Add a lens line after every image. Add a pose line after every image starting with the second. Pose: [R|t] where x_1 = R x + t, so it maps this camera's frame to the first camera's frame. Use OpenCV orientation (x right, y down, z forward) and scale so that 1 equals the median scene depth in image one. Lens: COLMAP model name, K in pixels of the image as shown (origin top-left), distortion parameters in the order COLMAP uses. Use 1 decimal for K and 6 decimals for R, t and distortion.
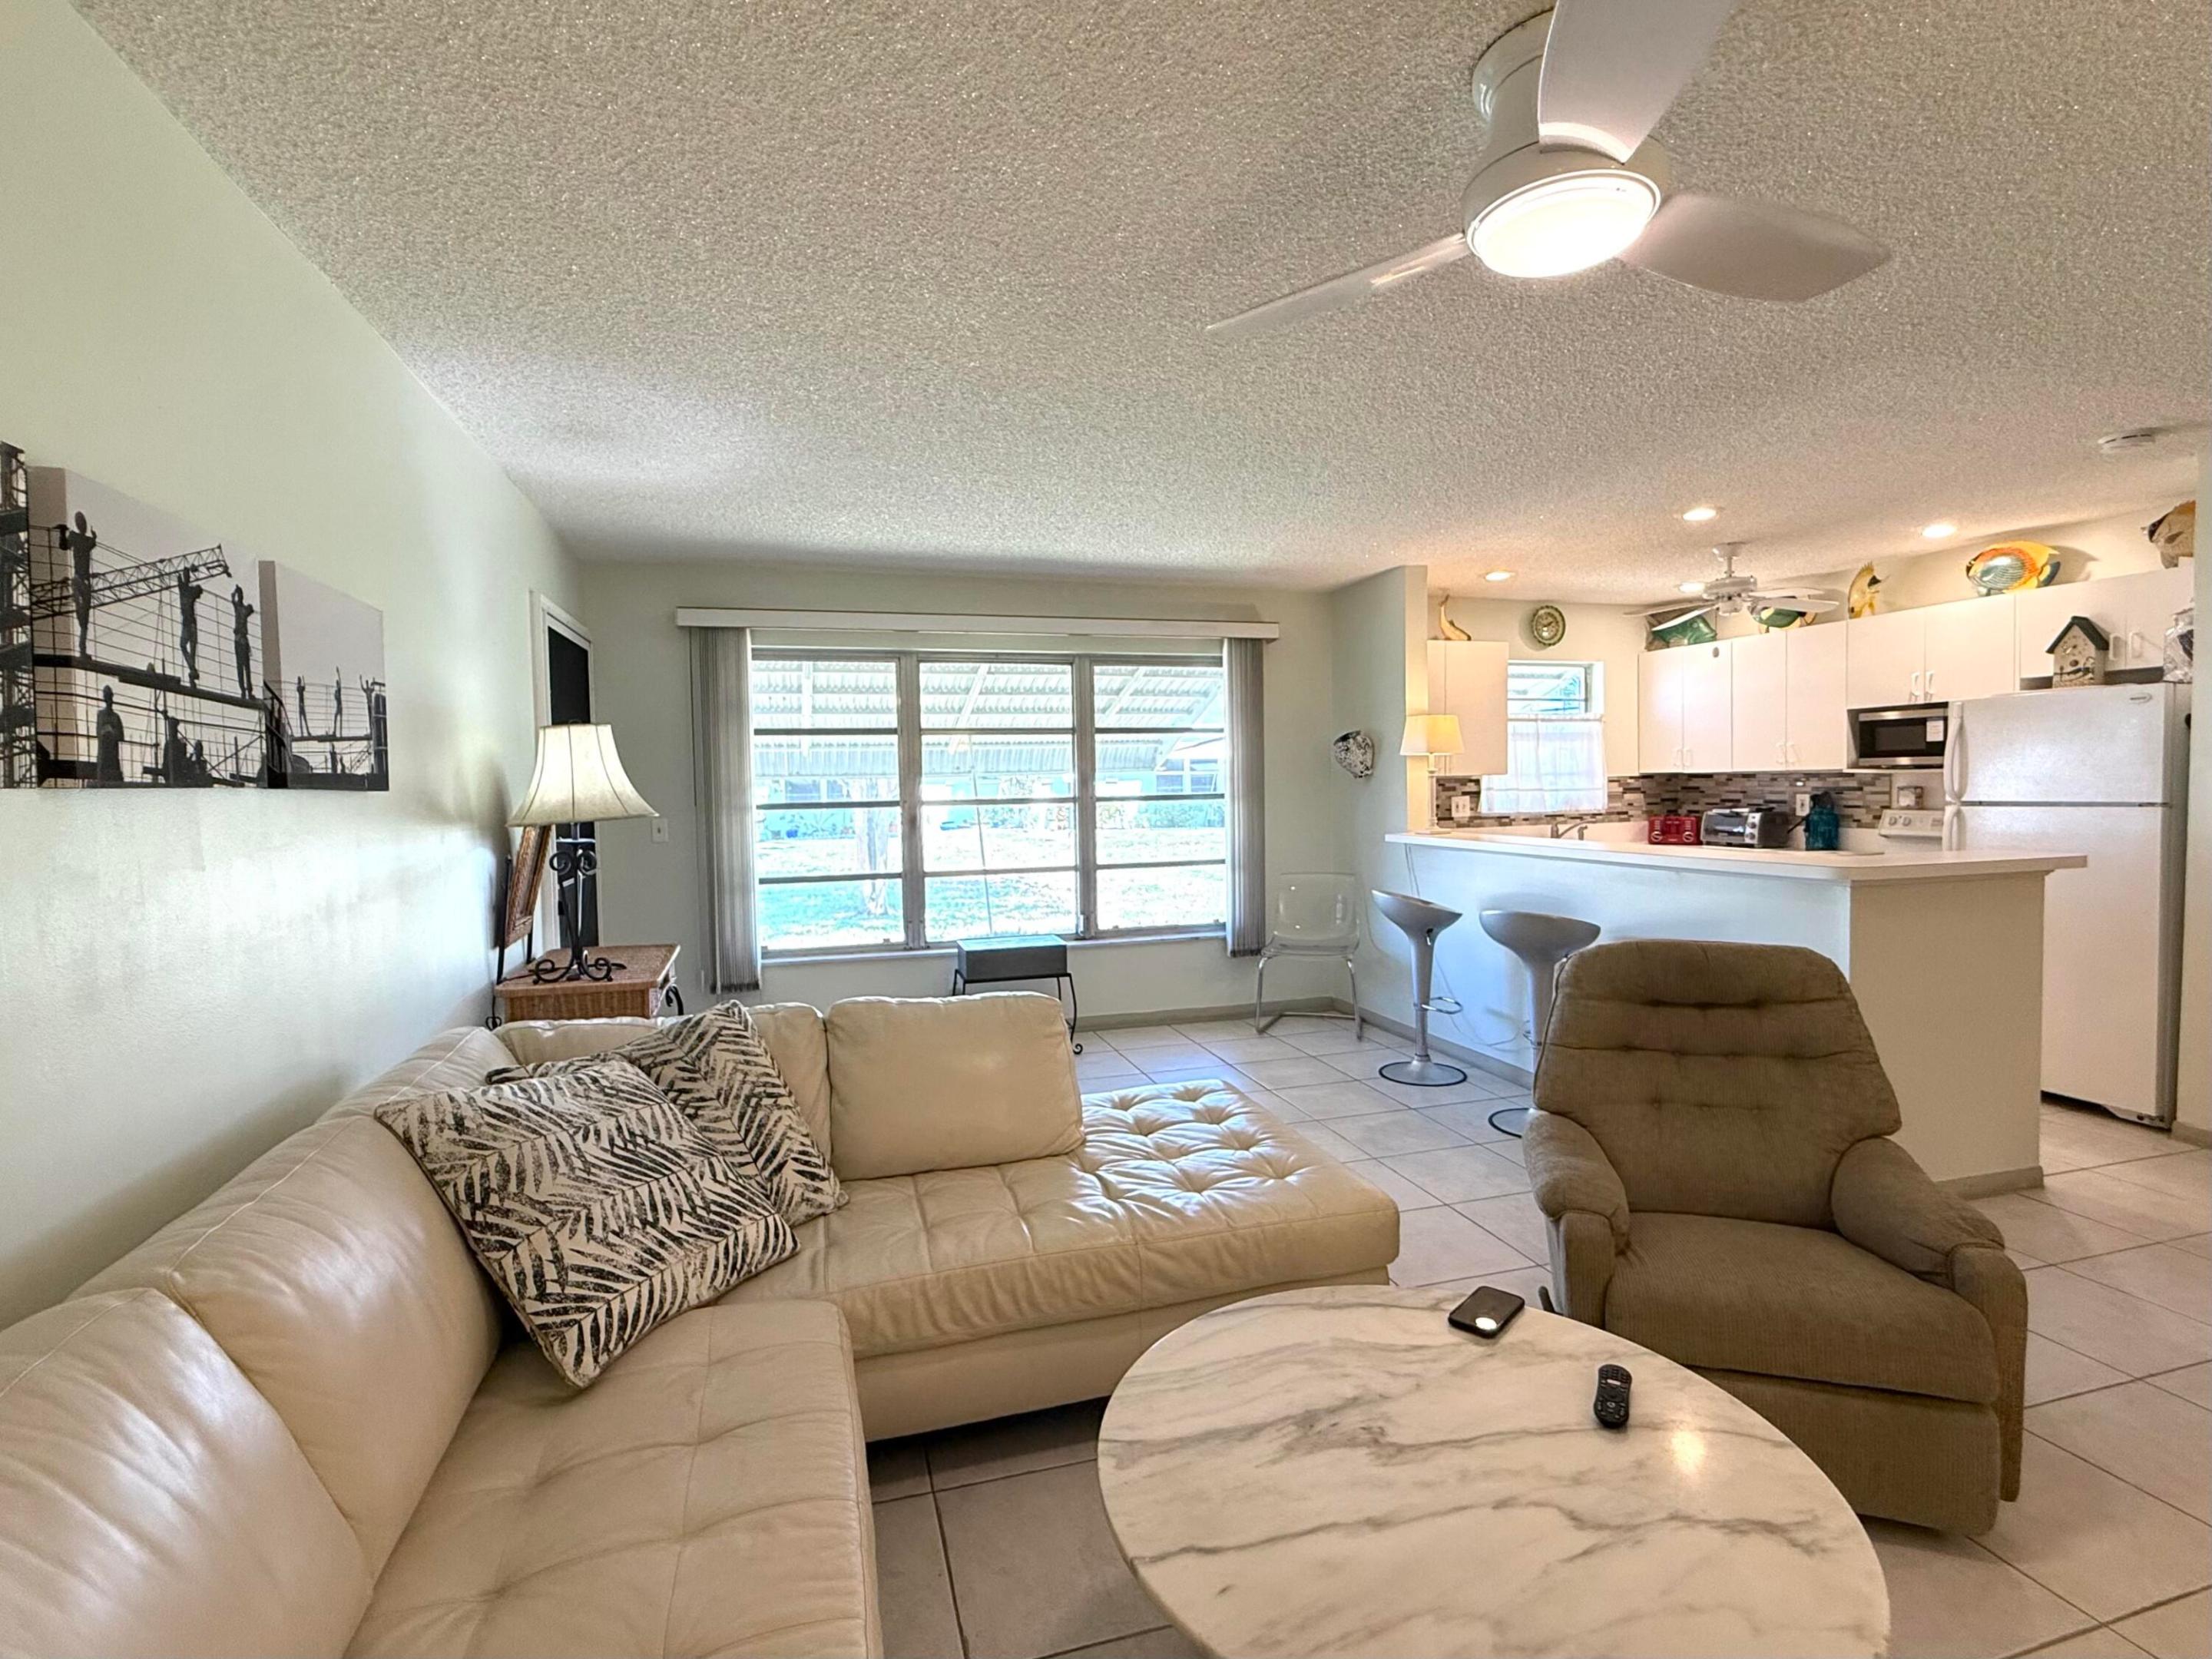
lens RADIAL K [[1038.2, 0, 1108.6], [0, 1038.2, 830.0], [0, 0, 1]] dist [0.001678, 0.000179]
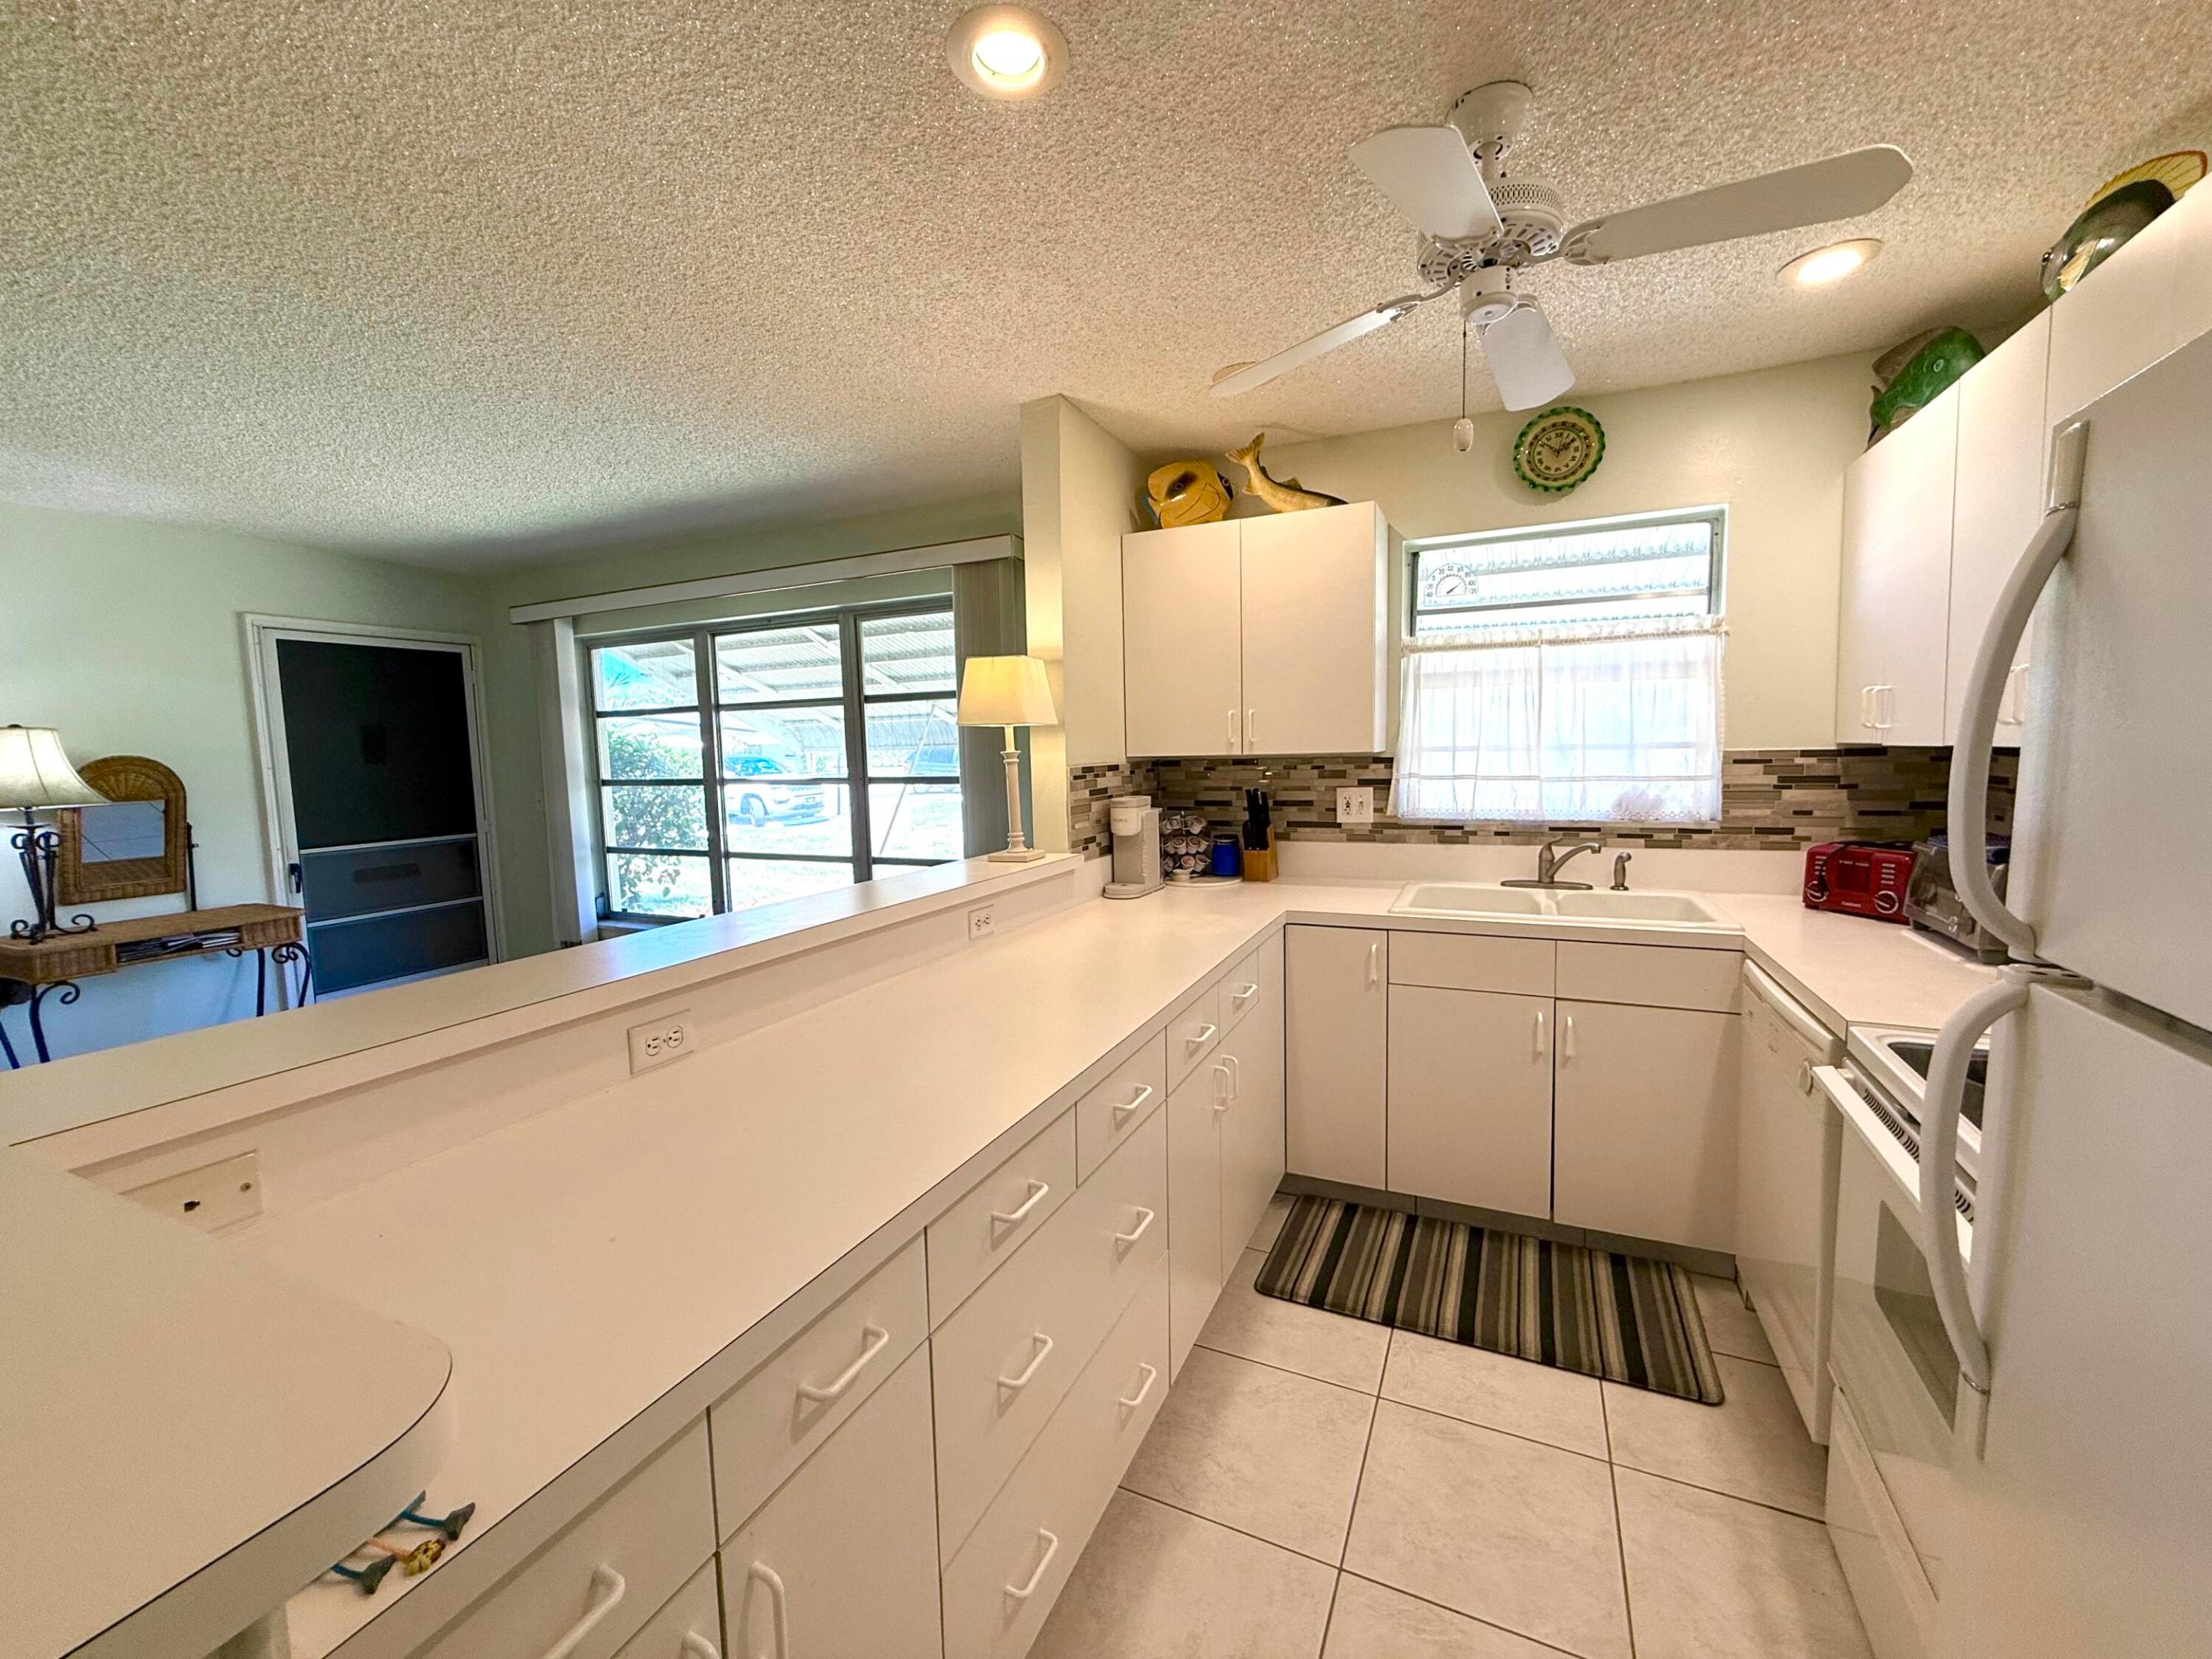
lens RADIAL K [[877.7, 0, 1101.3], [0, 877.7, 833.1], [0, 0, 1]] dist [-0.001752, -0.000220]
pose [[0.754397, 0.064637, -0.653228, 0.634628], [-0.018624, 0.996847, 0.077130, -0.048174], [0.656154, -0.046021, 0.753222, 0.617077]]
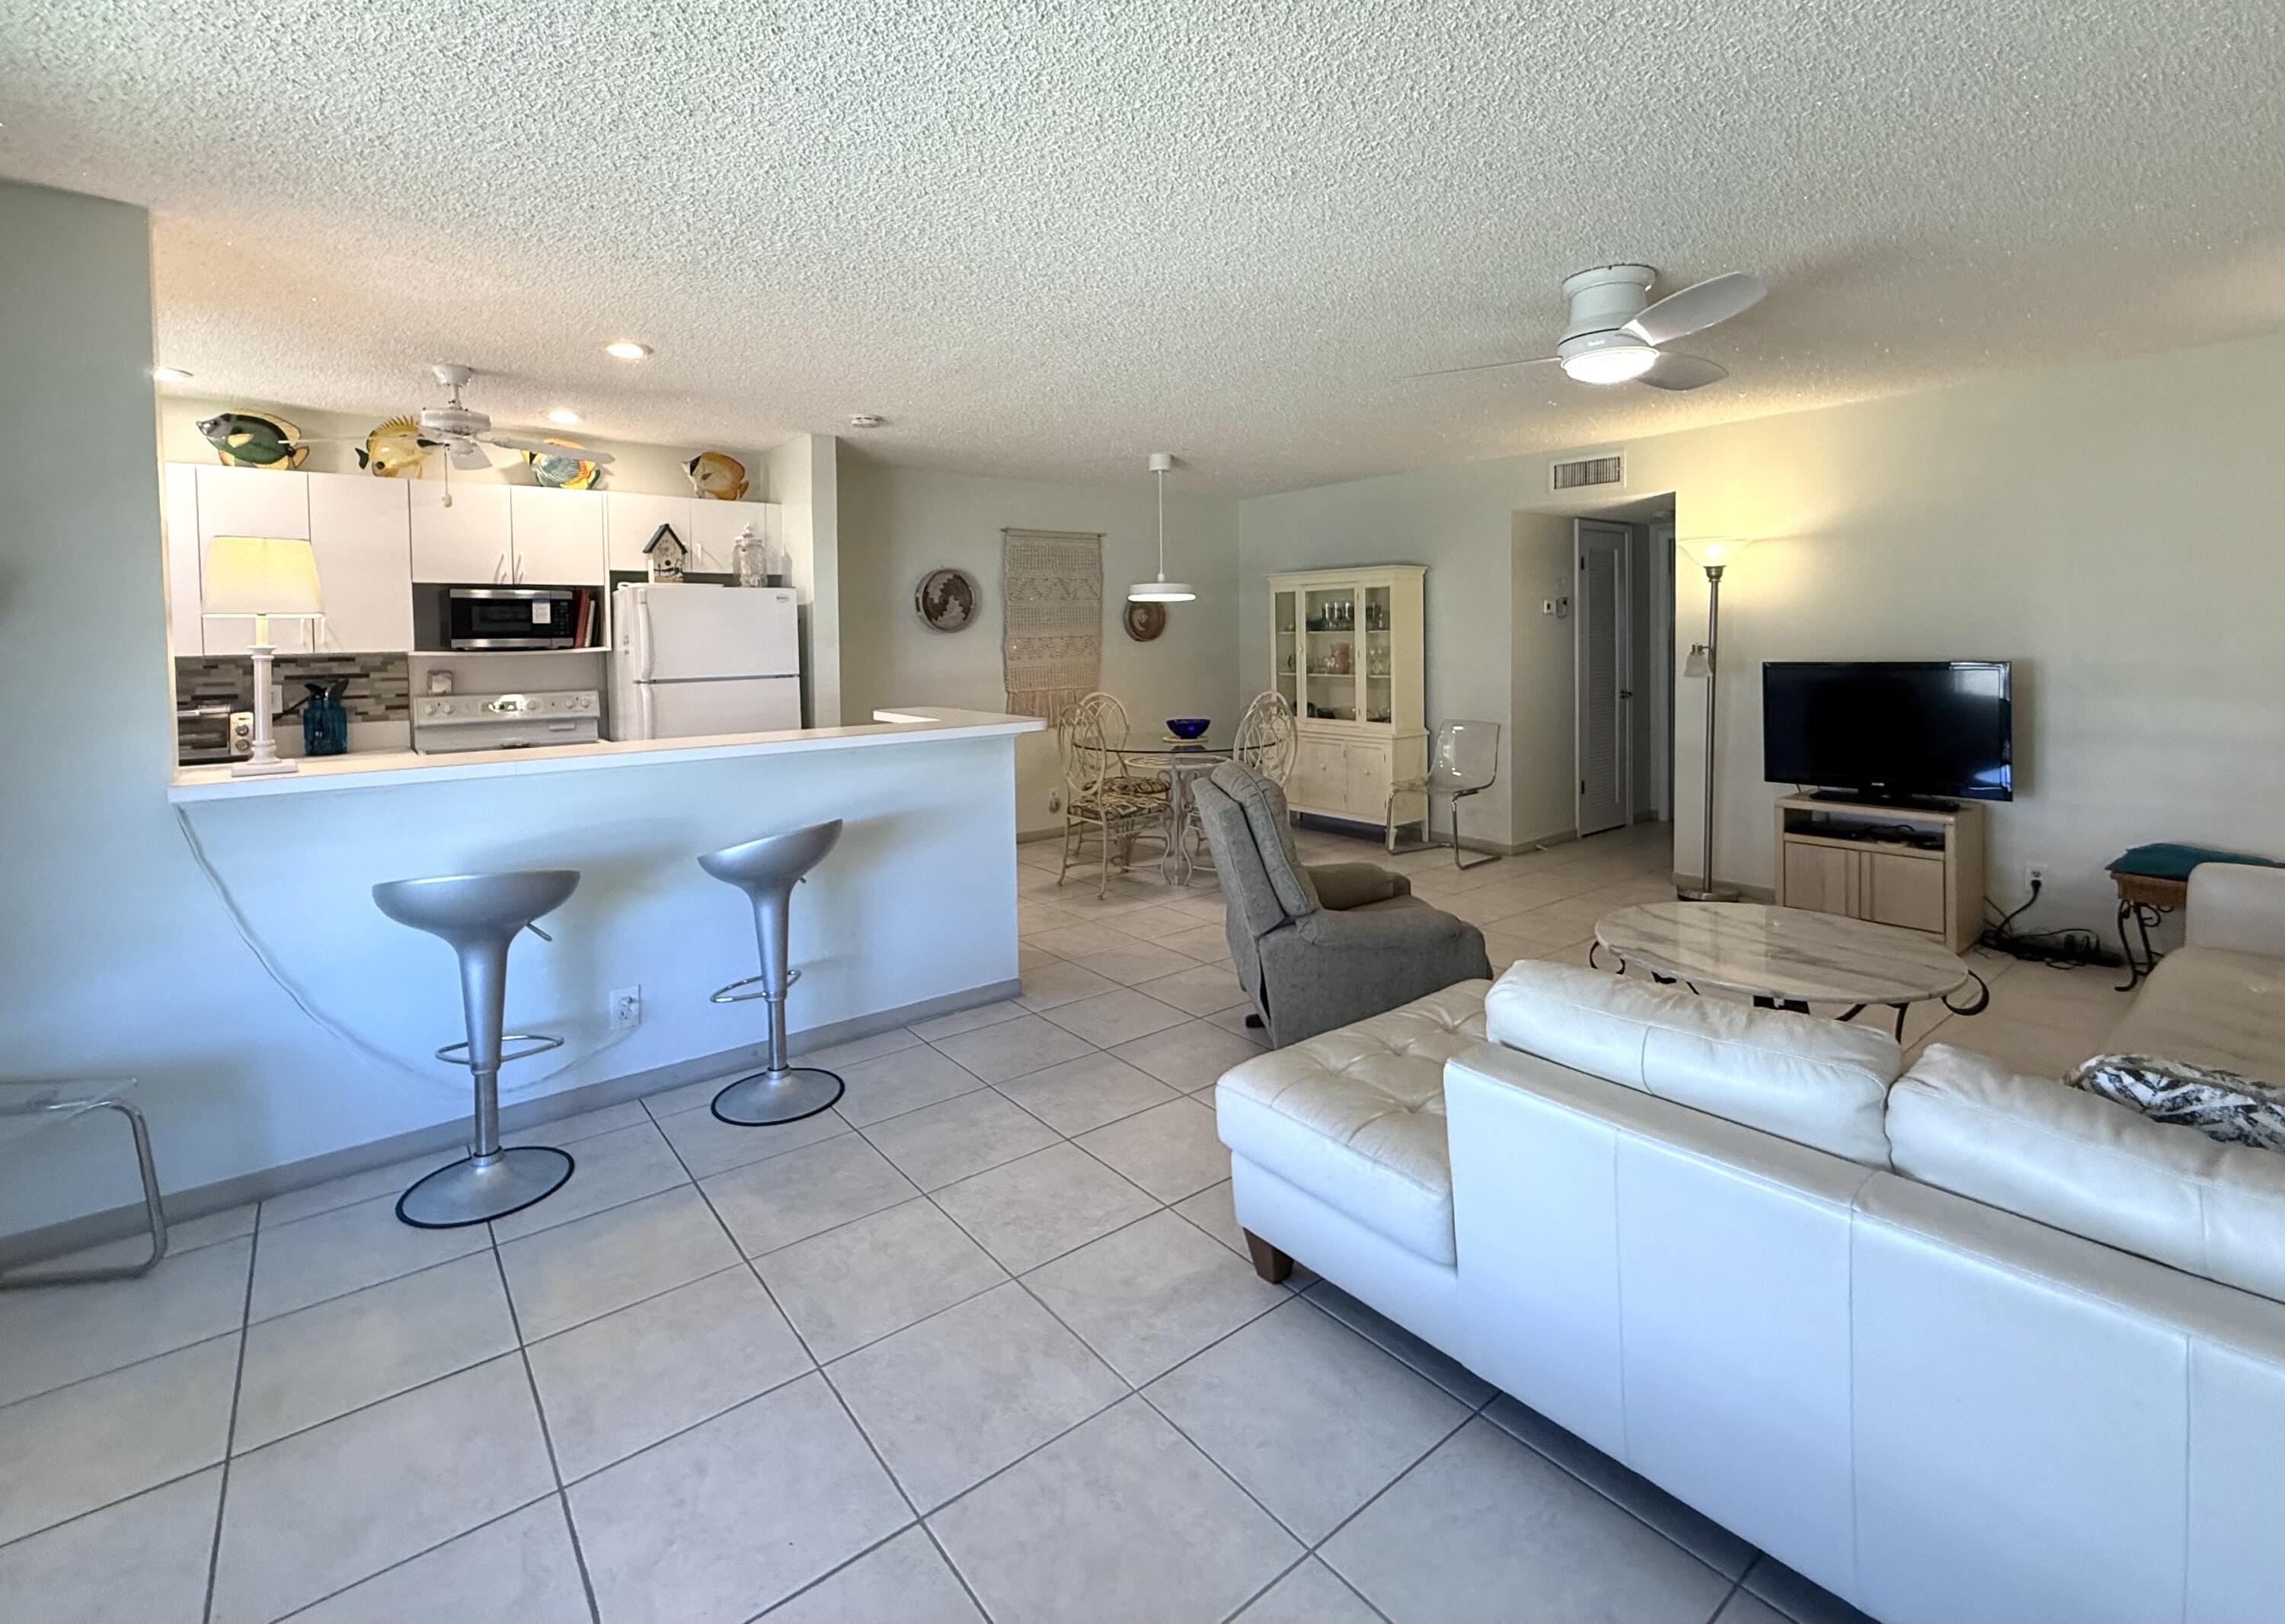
lens RADIAL K [[1029.1, 0, 1149.1], [0, 1029.1, 655.6], [0, 0, 1]] dist [-0.000902, -0.000047]
pose [[-0.377538, 0.003000, 0.925989, -0.299167], [0.061026, 0.997901, 0.021649, -0.035483], [-0.923981, 0.064683, -0.376929, 0.736502]]
